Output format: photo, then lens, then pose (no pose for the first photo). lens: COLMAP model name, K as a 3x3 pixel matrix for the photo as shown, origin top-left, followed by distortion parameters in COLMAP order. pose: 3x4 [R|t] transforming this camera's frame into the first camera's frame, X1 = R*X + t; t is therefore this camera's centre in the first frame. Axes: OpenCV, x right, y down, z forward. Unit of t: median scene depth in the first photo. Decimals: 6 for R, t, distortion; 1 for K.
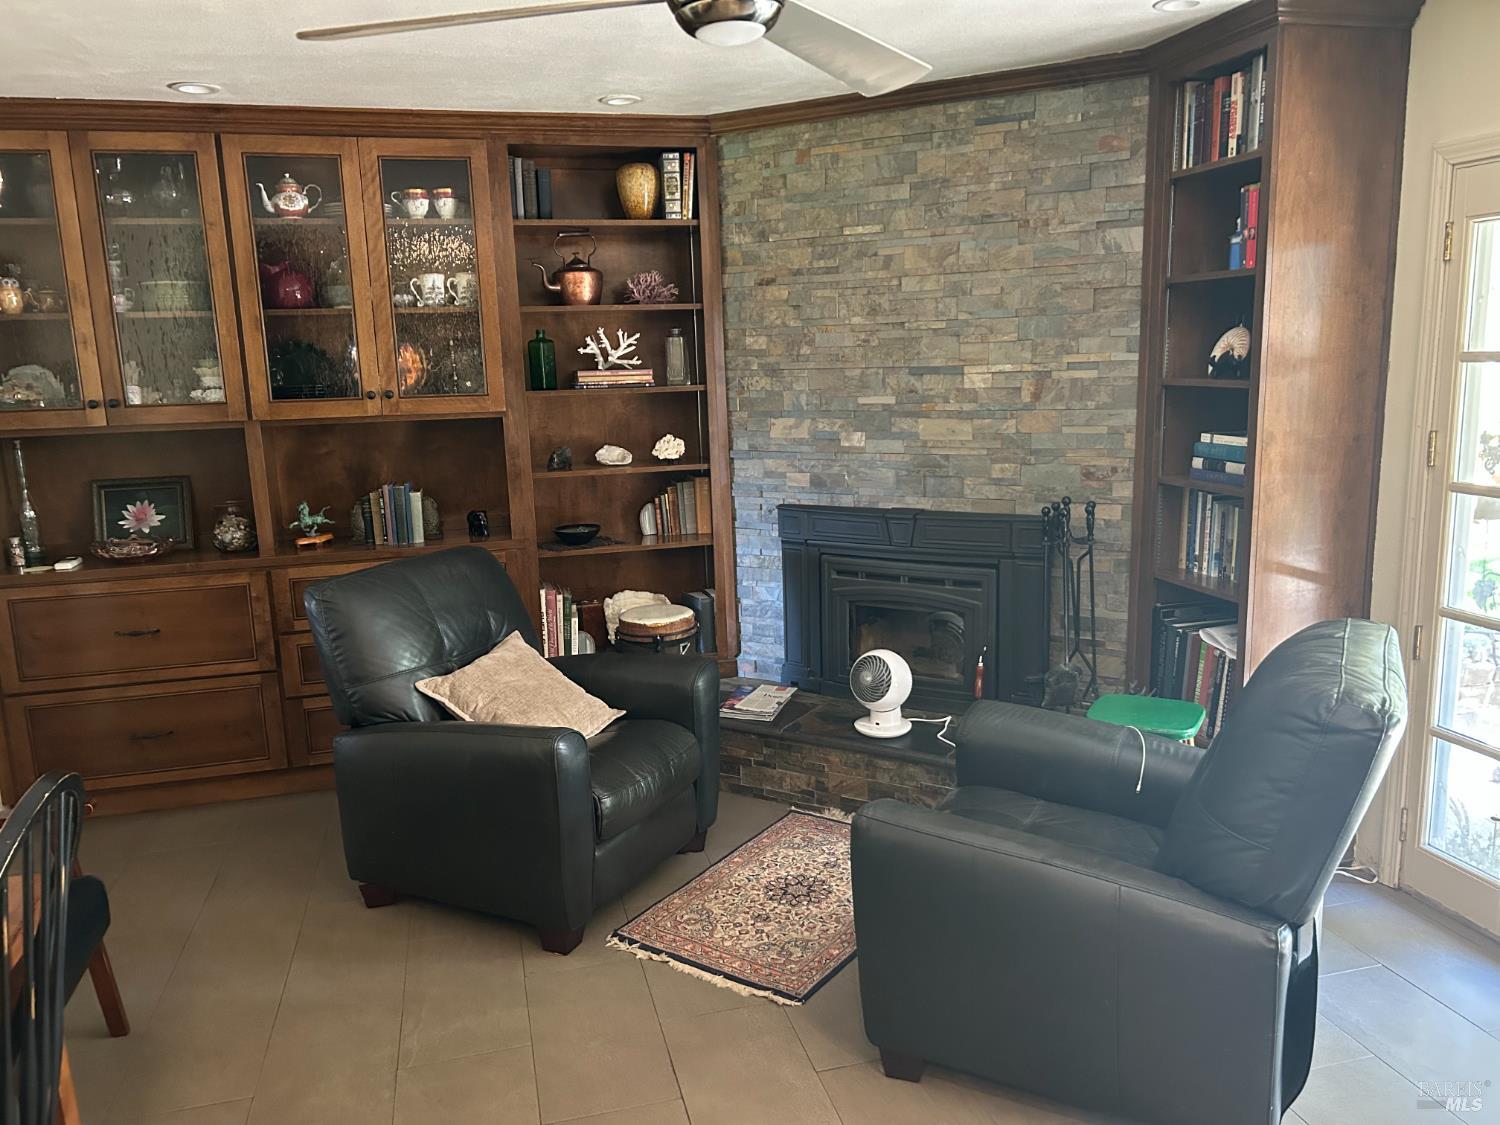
lens RADIAL K [[1142.0, 0, 750.0], [0, 1142.0, 562.5], [0, 0, 1]] dist [0.011583, -0.003253]
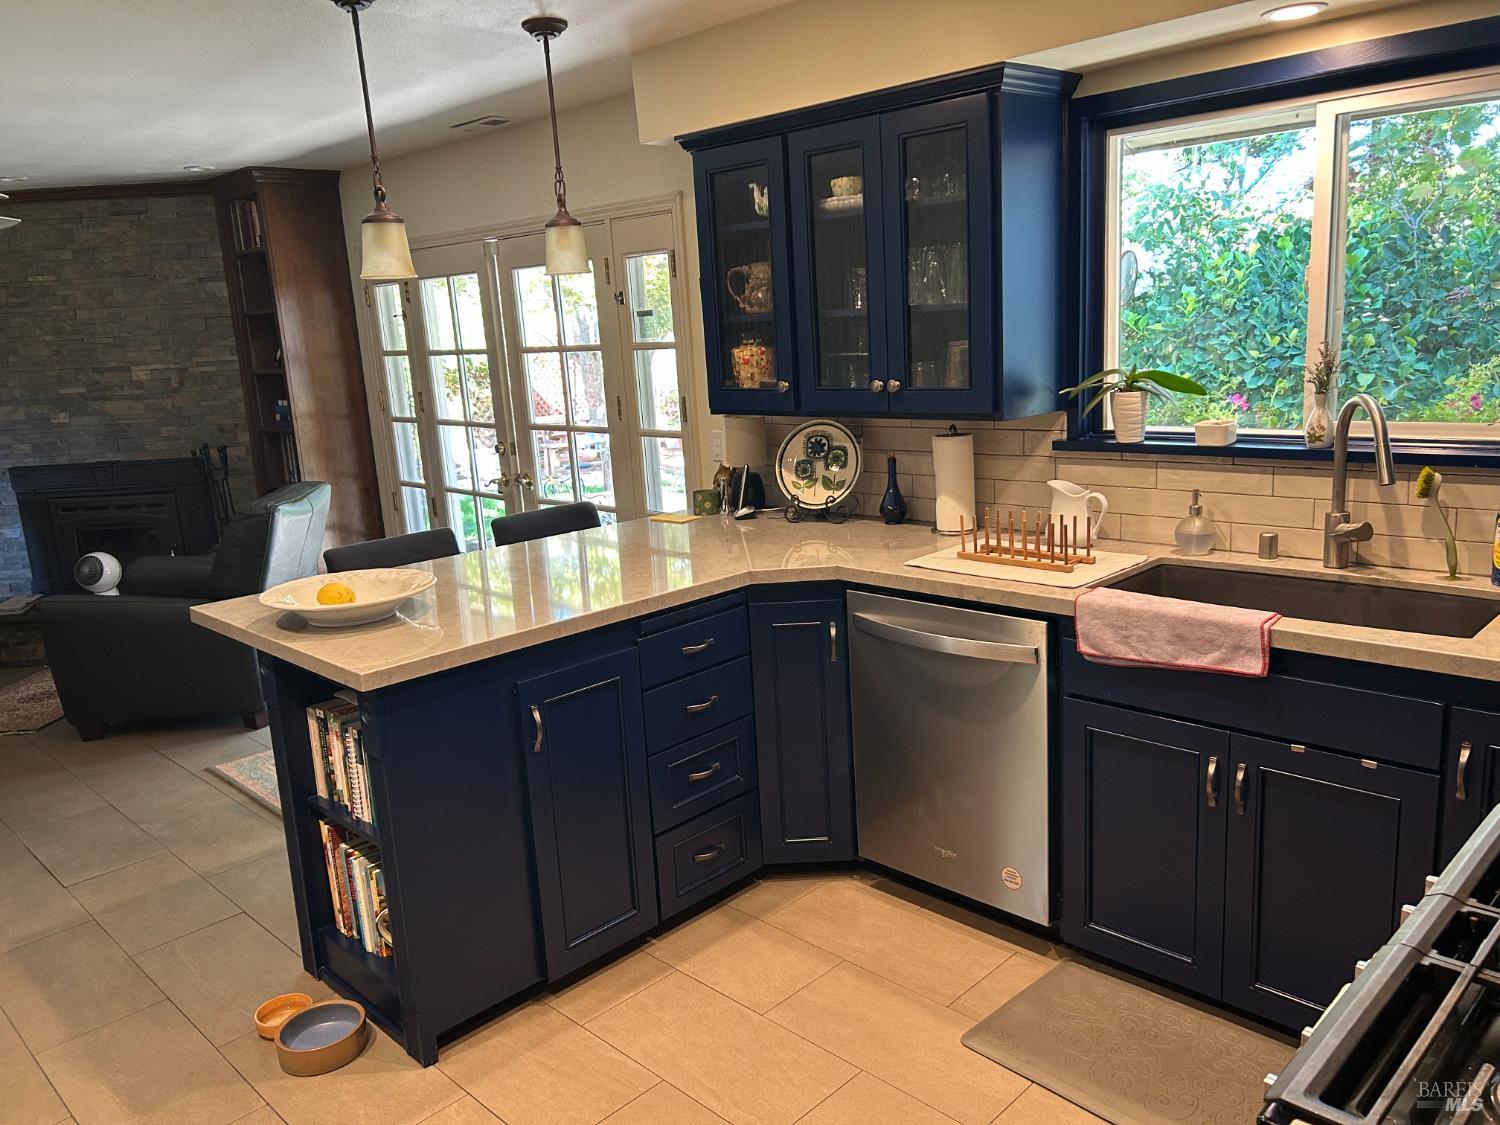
lens RADIAL K [[1142.0, 0, 750.0], [0, 1142.0, 562.5], [0, 0, 1]] dist [0.011583, -0.003253]
pose [[0.858624, -0.125271, 0.497063, 0.103661], [0.117809, 0.991947, 0.046491, 0.123493], [-0.498884, 0.018640, 0.866468, -0.788644]]
